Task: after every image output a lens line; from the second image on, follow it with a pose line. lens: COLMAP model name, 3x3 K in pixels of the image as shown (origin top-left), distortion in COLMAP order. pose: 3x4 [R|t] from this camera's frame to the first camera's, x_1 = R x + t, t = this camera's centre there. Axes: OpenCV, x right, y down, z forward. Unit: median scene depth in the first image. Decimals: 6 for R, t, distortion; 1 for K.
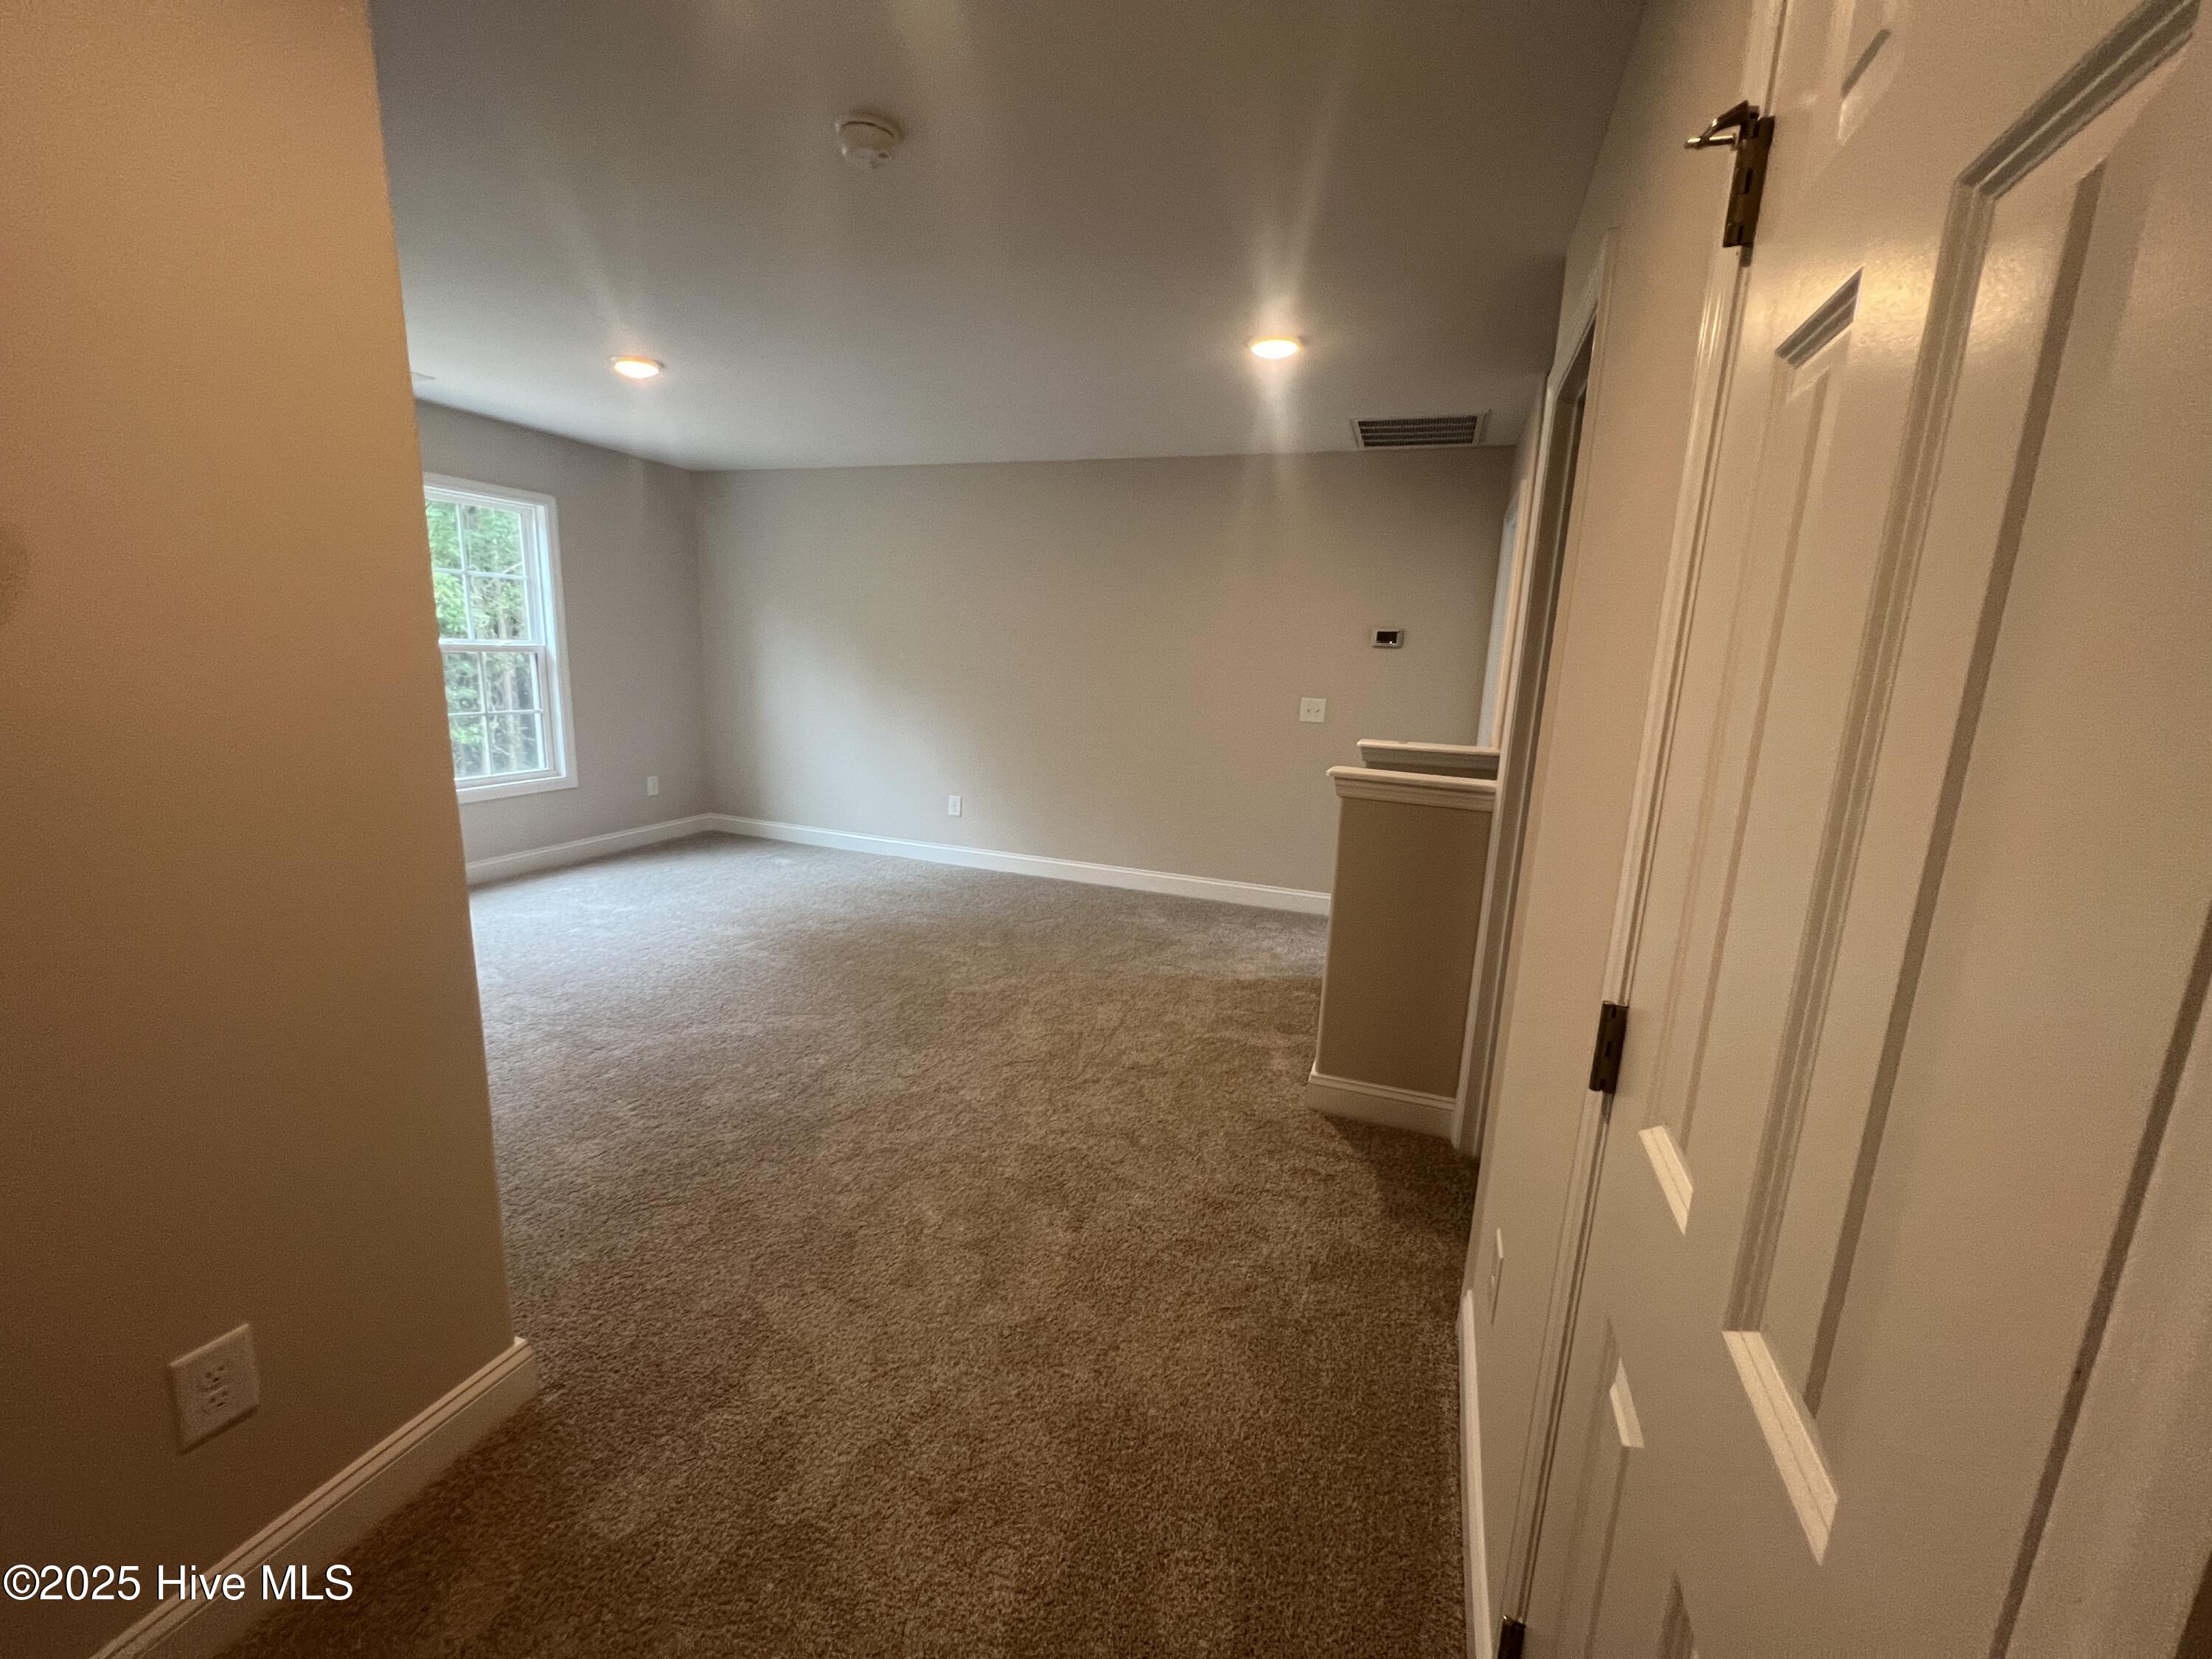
lens RADIAL K [[893.5, 0, 1101.1], [0, 893.5, 828.5], [0, 0, 1]] dist [-0.001497, -0.000130]
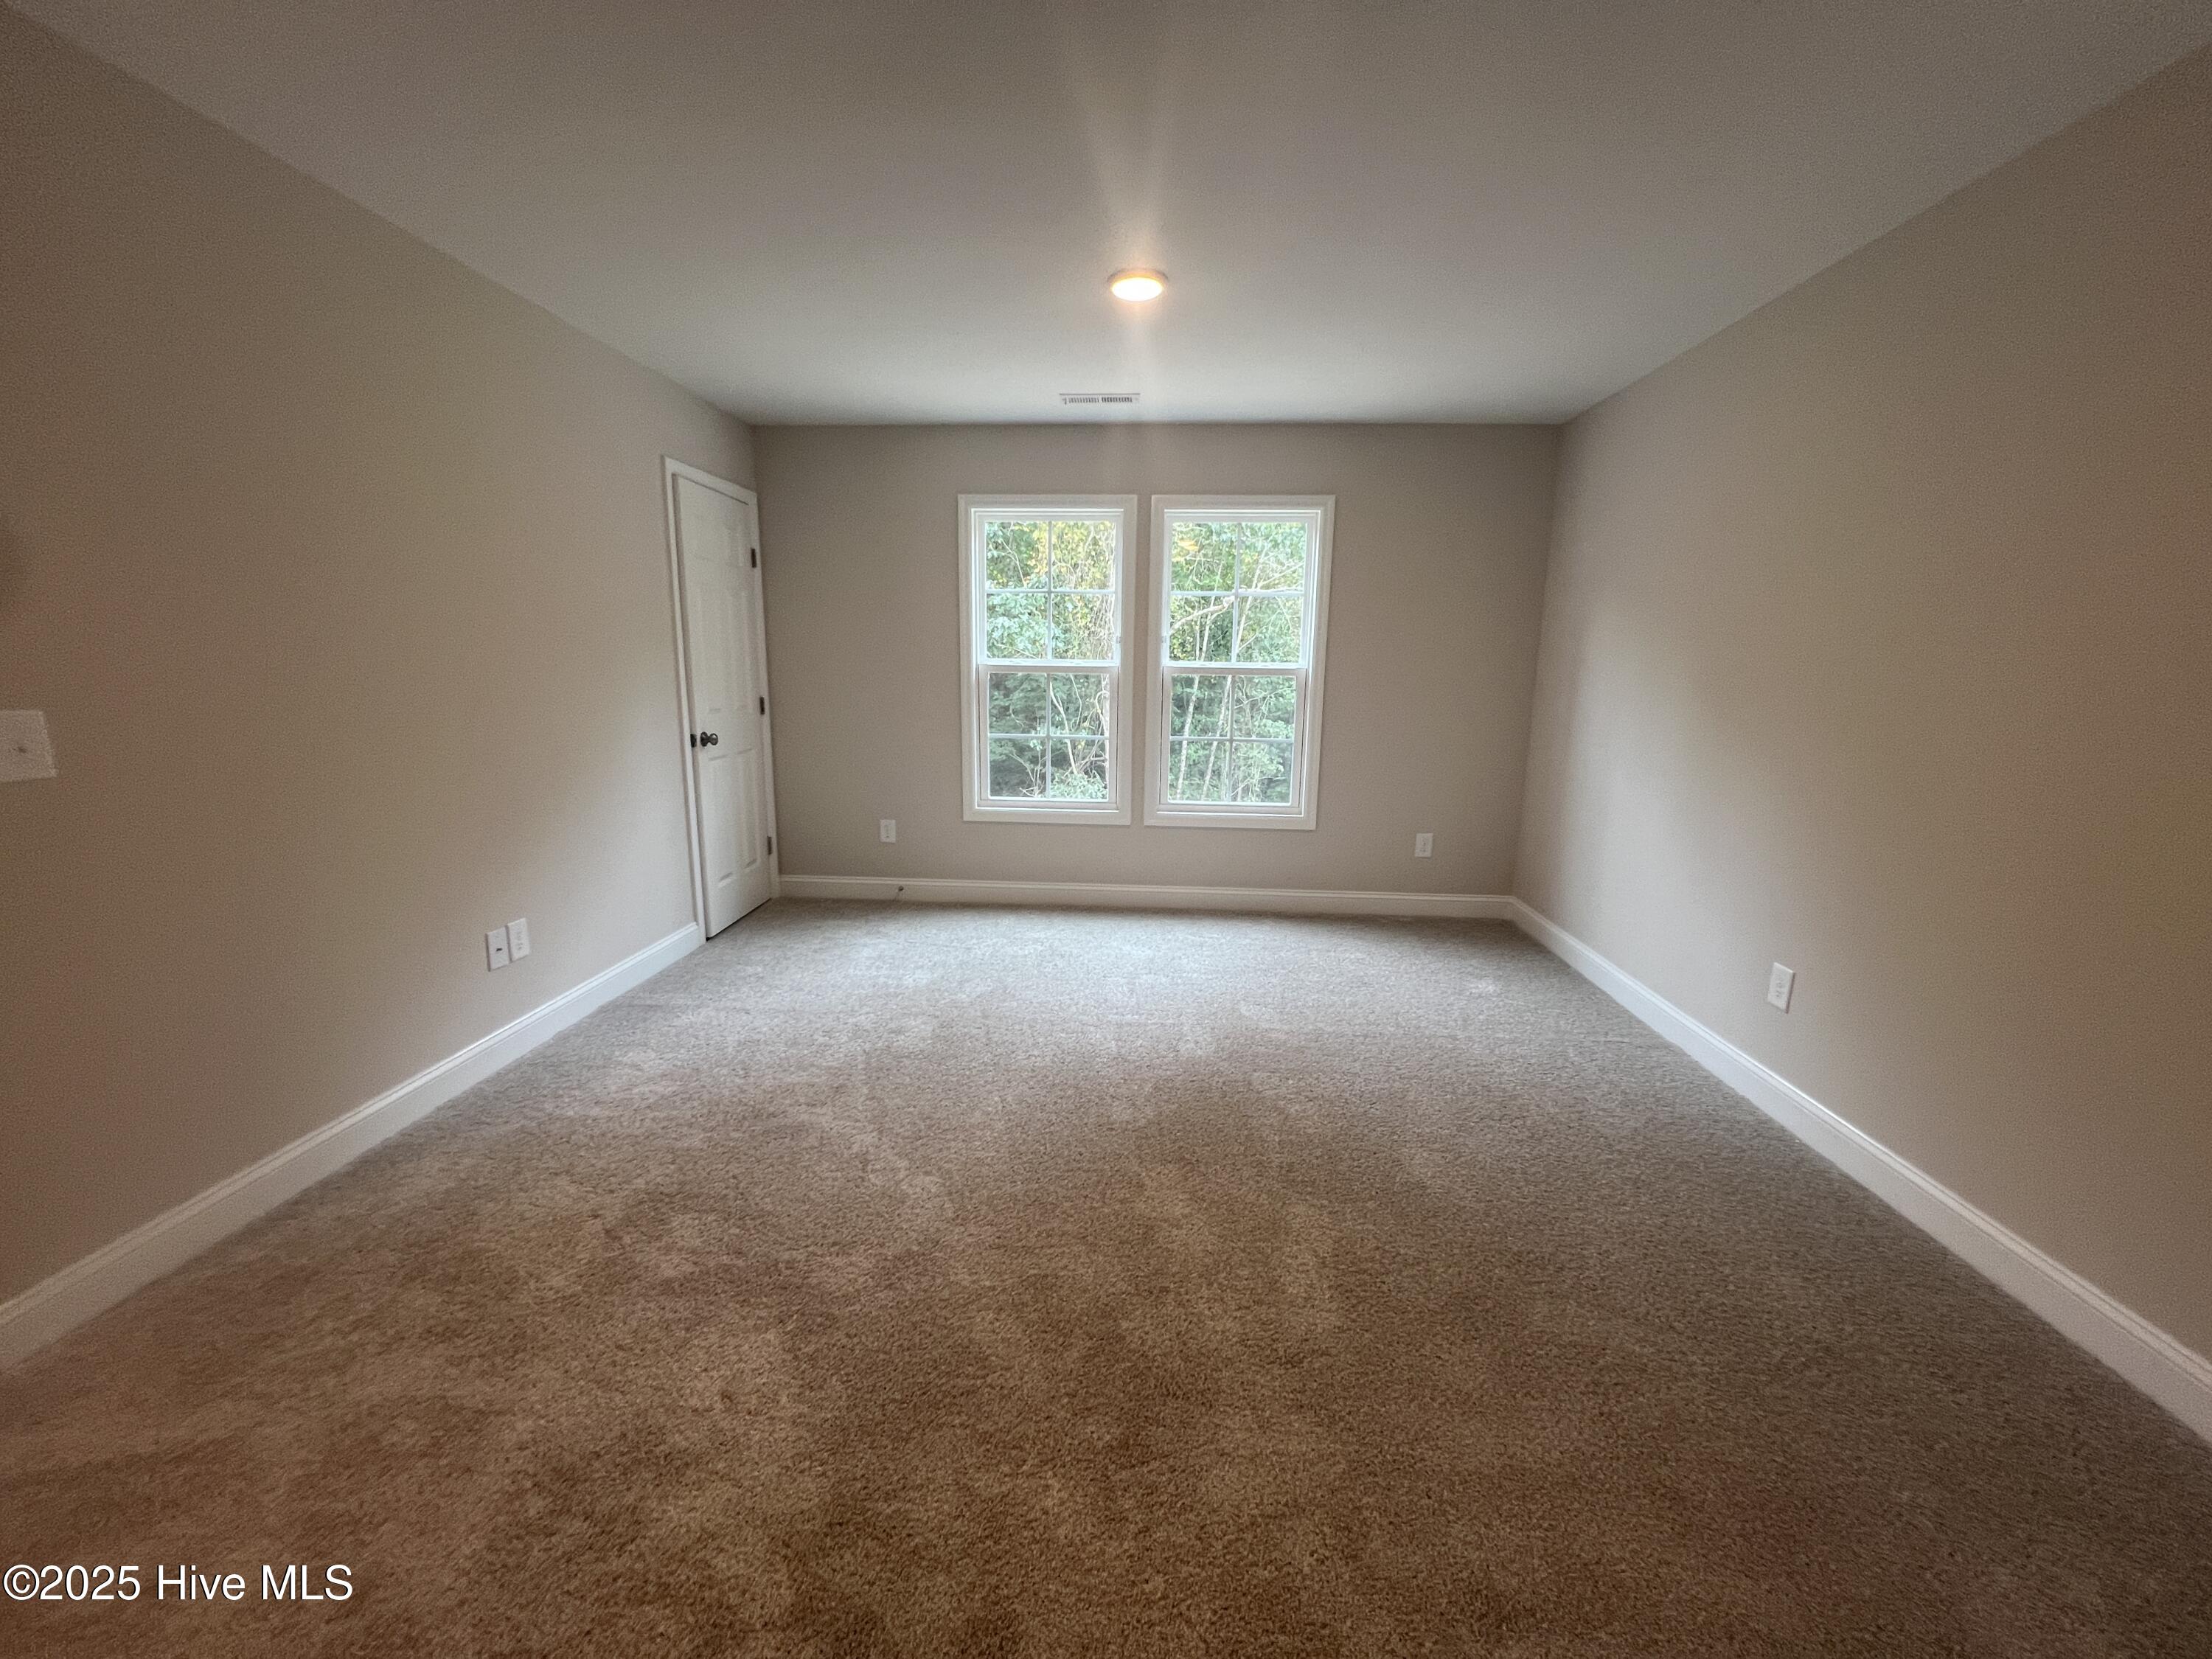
lens RADIAL K [[893.5, 0, 1102.8], [0, 893.5, 827.7], [0, 0, 1]] dist [-0.001497, -0.000130]
pose [[0.285554, 0.141369, -0.947878, 0.178790], [-0.190779, 0.977650, 0.088336, -0.086014], [0.939182, 0.155611, 0.306142, 0.541887]]
